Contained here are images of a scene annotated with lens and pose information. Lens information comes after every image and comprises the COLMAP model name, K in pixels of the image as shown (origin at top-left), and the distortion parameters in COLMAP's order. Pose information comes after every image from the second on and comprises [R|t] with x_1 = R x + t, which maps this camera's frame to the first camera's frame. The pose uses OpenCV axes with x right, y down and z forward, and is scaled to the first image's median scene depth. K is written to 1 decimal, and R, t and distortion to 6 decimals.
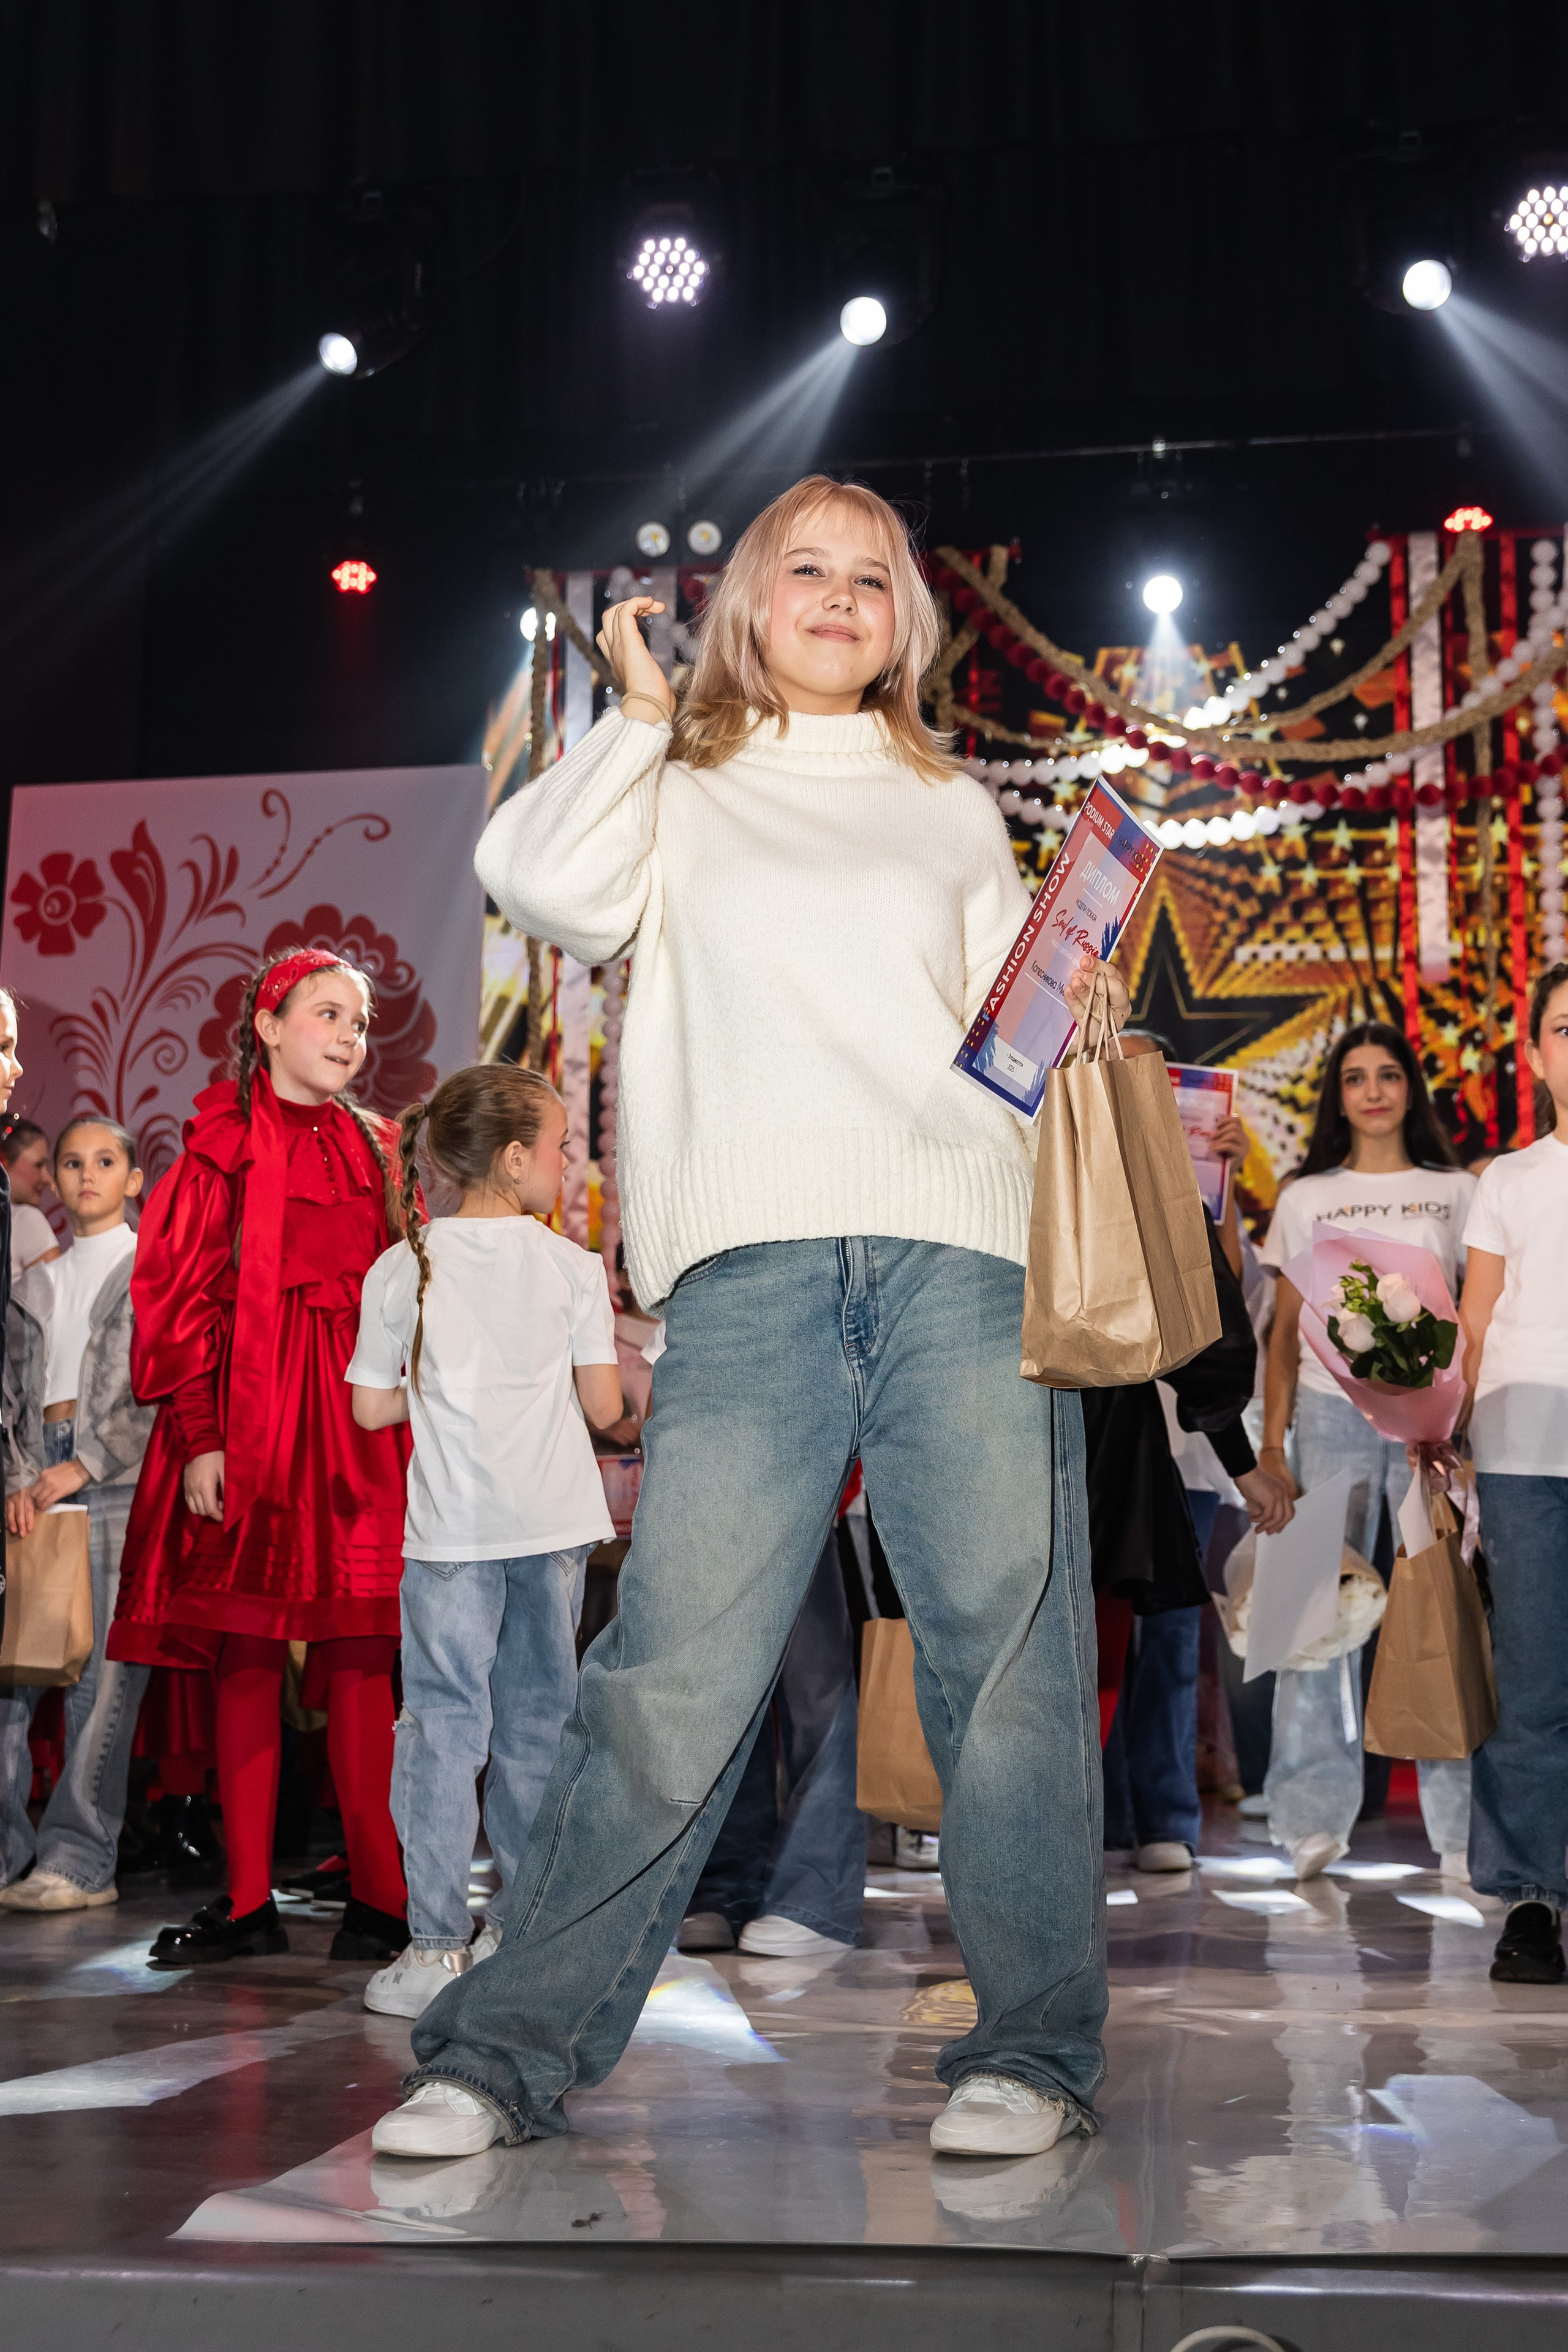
lens RADIAL K [[2820.3, 0, 834.9], [0, 2820.3, 1180.5], [0, 0, 1]] dist [-0.016855, 0.000000]
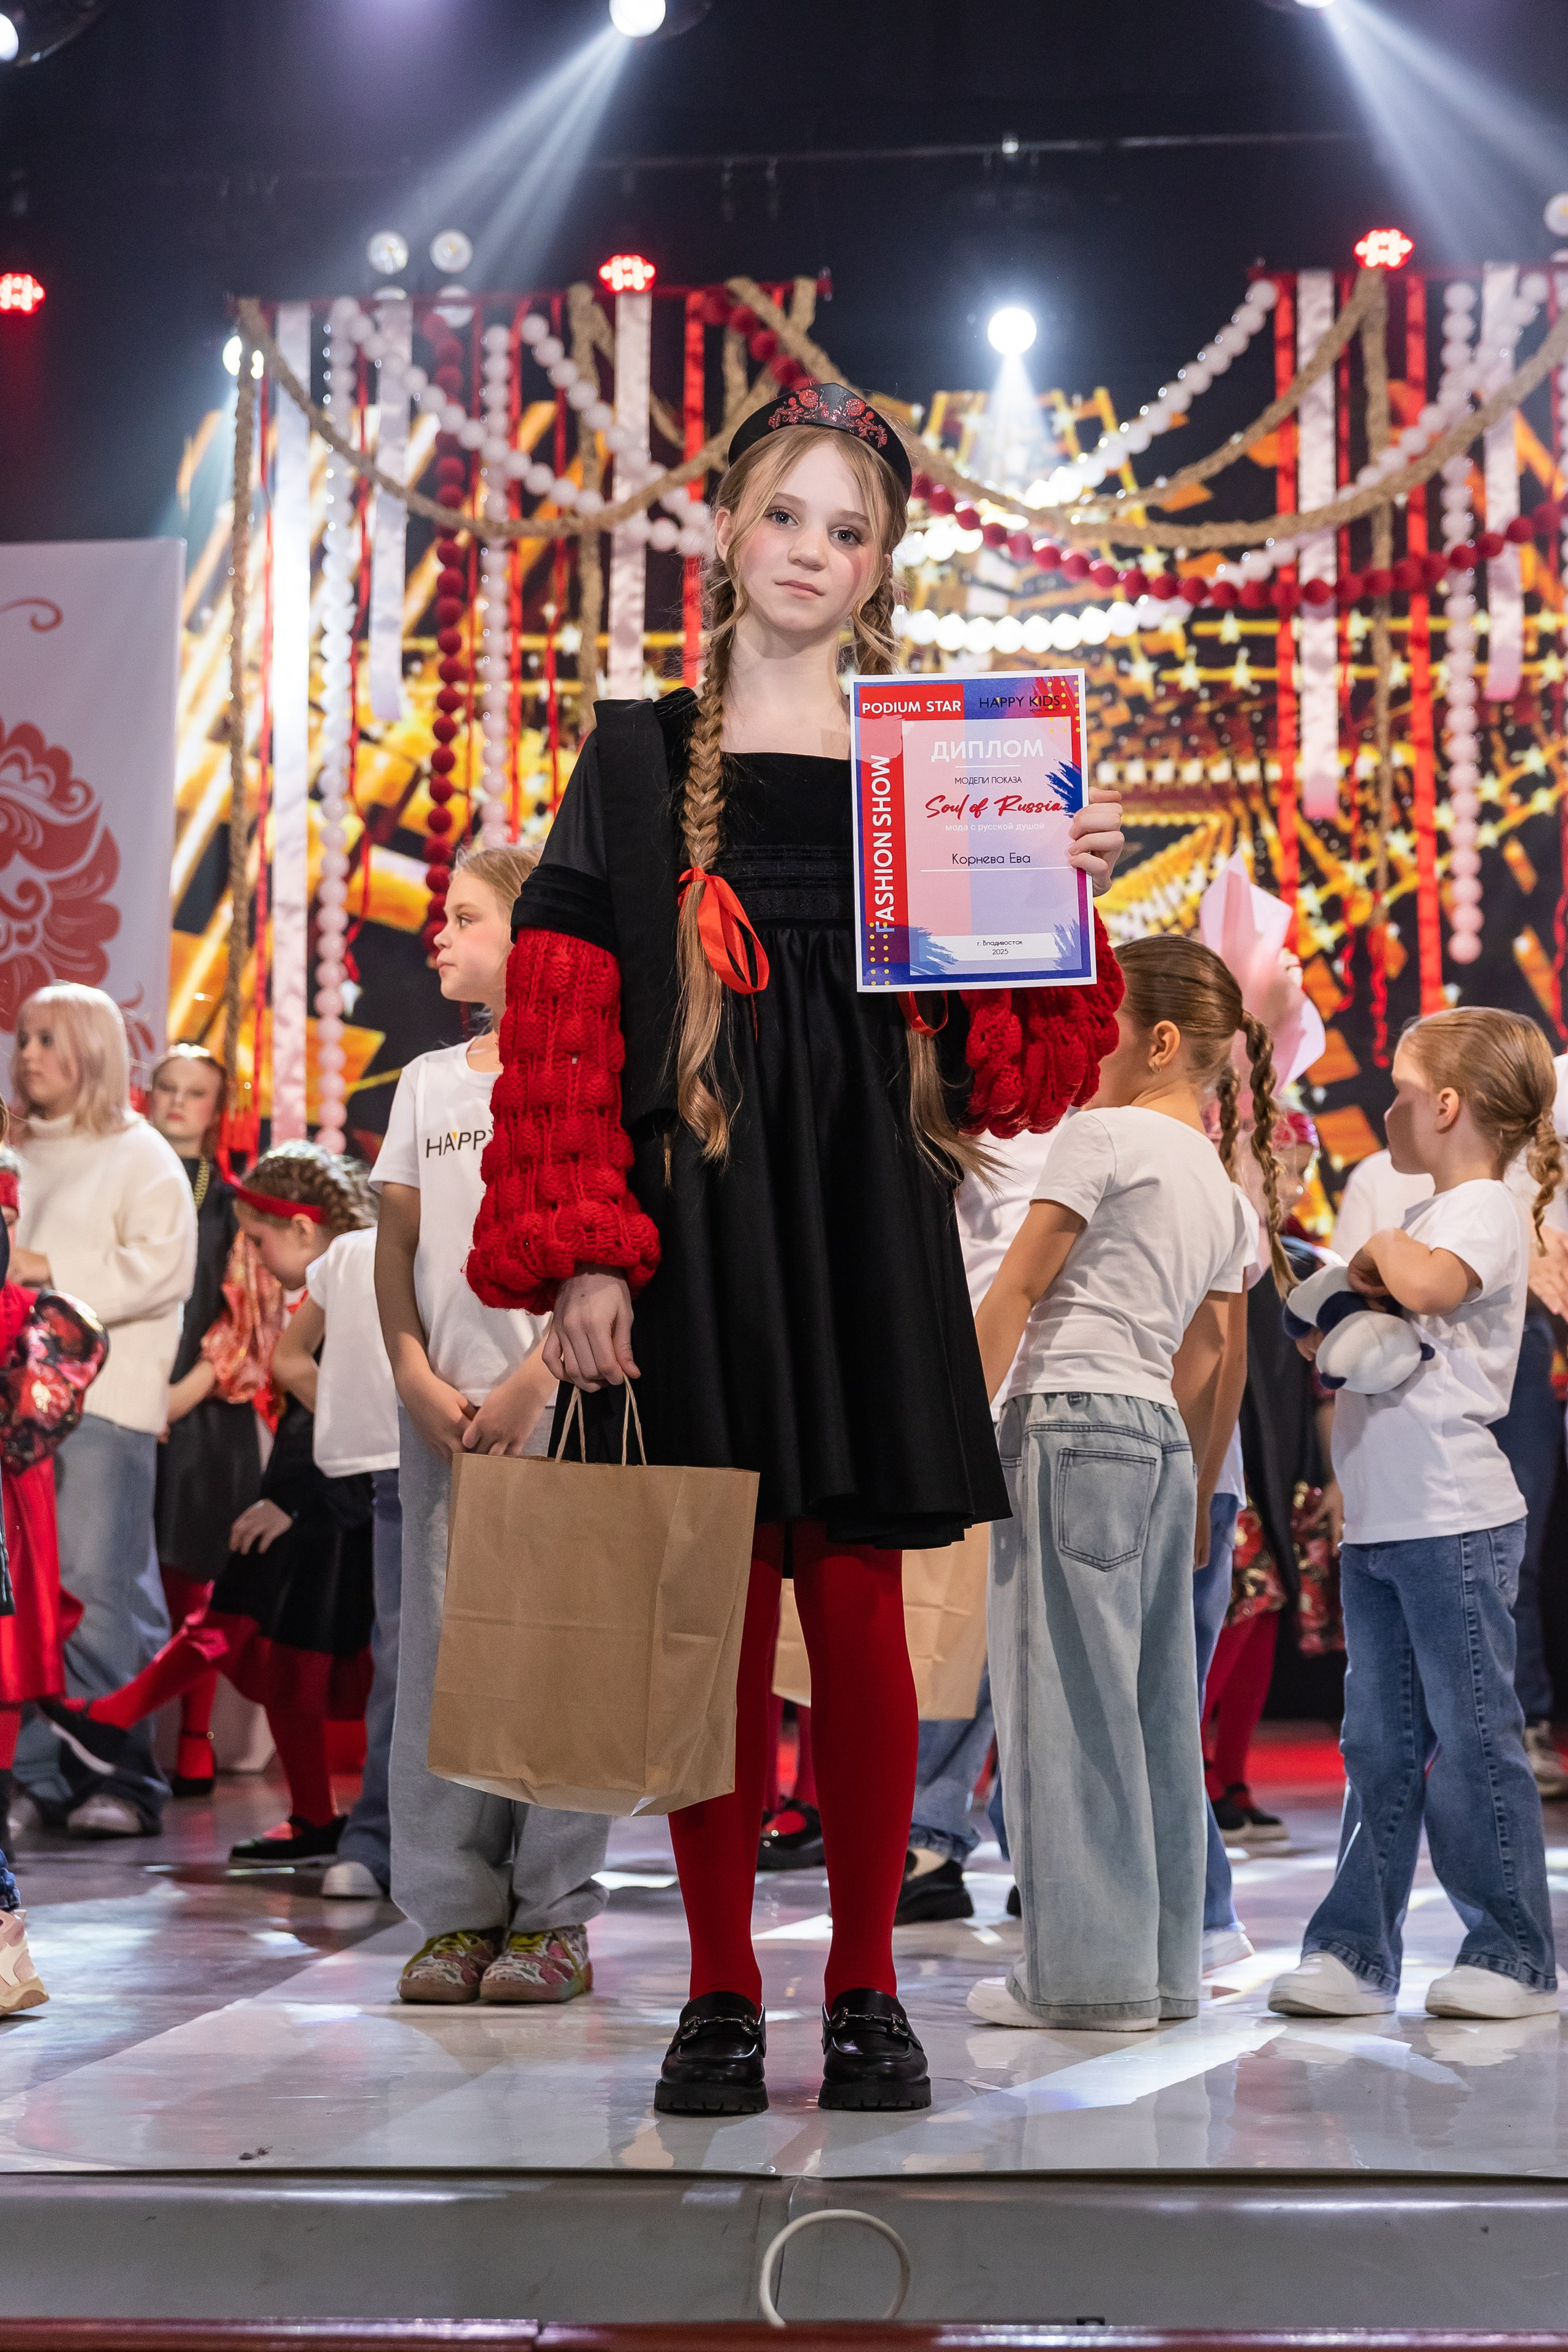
lens RADIAL K [[4335.7, 0, 897.2], [0, 4335.7, 1158.5], [0, 0, 1]] dist [-0.024287, 0.000000]
pose [[0.999186, 0.004987, 0.040026, 0.036053], [-0.007097, 0.998582, 0.052753, -0.035703], [-0.039707, -0.052995, 0.997805, -0.280299]]
